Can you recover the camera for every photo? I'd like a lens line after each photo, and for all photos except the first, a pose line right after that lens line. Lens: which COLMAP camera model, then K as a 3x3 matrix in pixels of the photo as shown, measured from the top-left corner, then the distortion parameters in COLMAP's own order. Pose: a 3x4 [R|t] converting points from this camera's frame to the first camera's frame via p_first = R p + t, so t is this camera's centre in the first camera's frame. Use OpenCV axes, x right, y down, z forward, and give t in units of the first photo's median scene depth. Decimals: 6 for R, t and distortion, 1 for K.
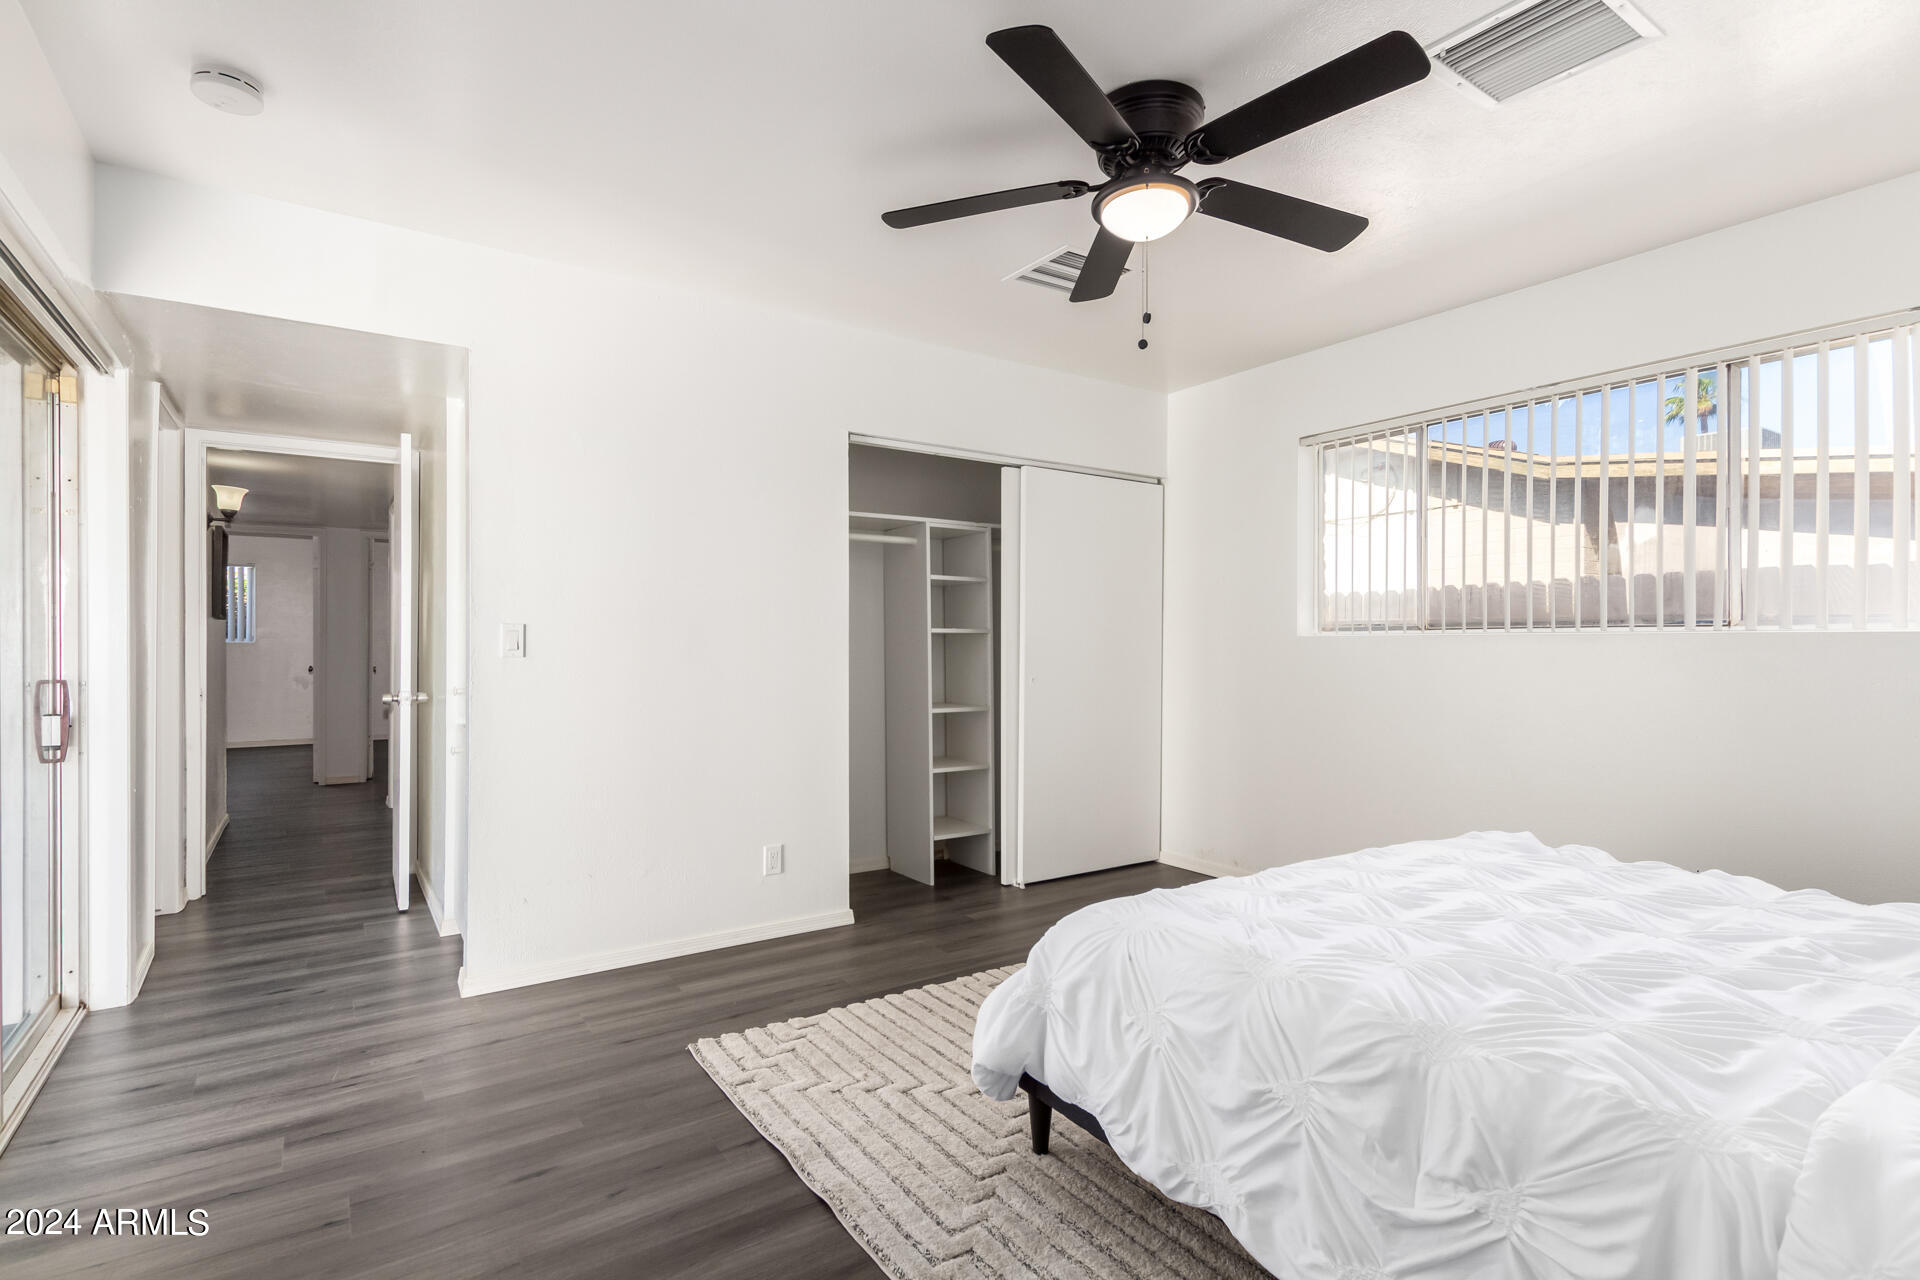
lens RADIAL K [[924.7, 0, 960.0], [0, 924.7, 640.0], [0, 0, 1]] dist [0.023458, -0.009447]
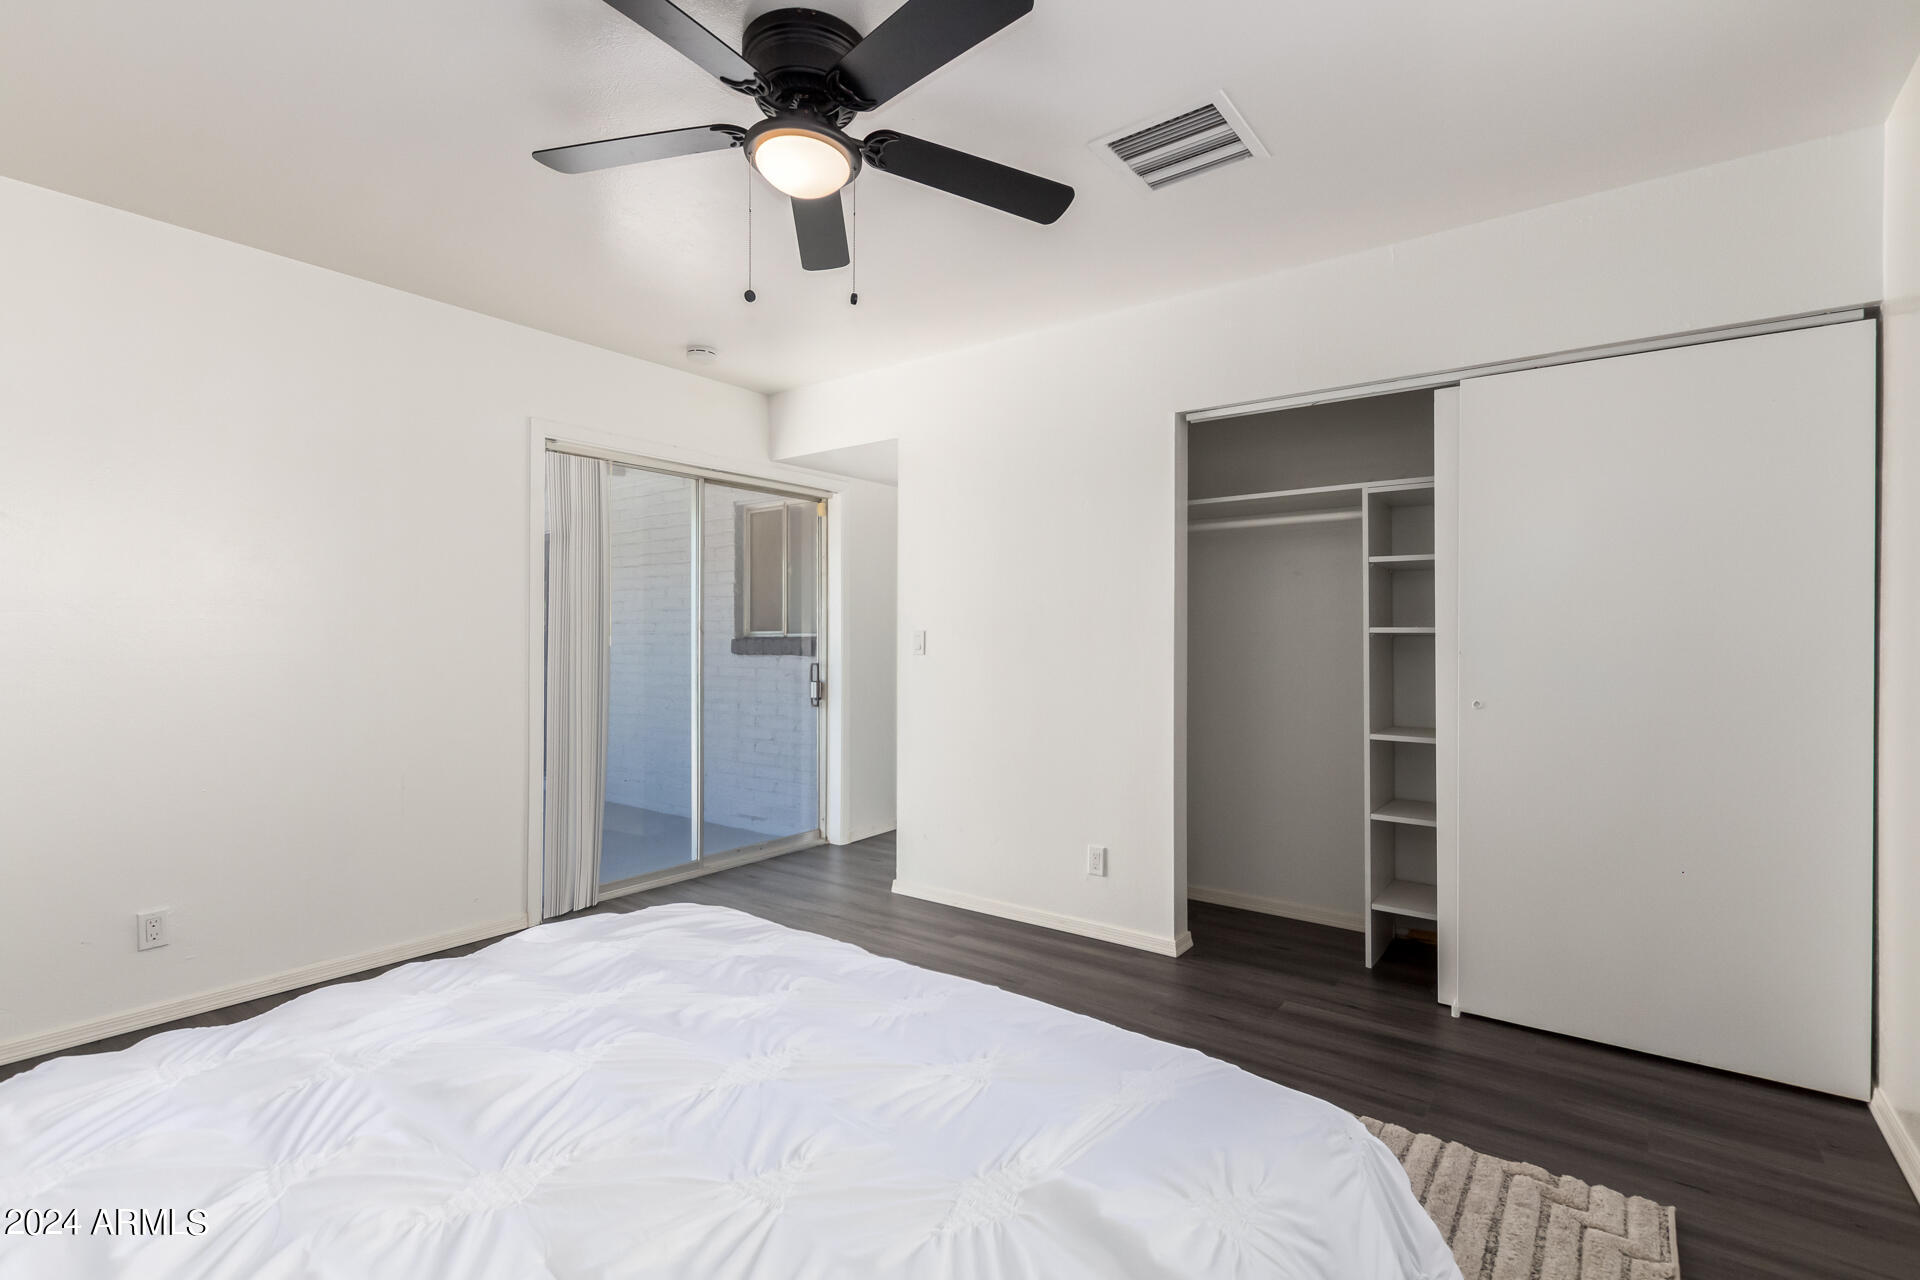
lens RADIAL K [[887.6, 0, 960.0], [0, 887.6, 640.0], [0, 0, 1]] dist [0.004137, 0.000619]
pose [[0.329406, -0.002678, -0.944185, 0.655311], [-0.001185, 0.999994, -0.003249, 0.000320], [0.944188, 0.002190, 0.329400, 0.535681]]
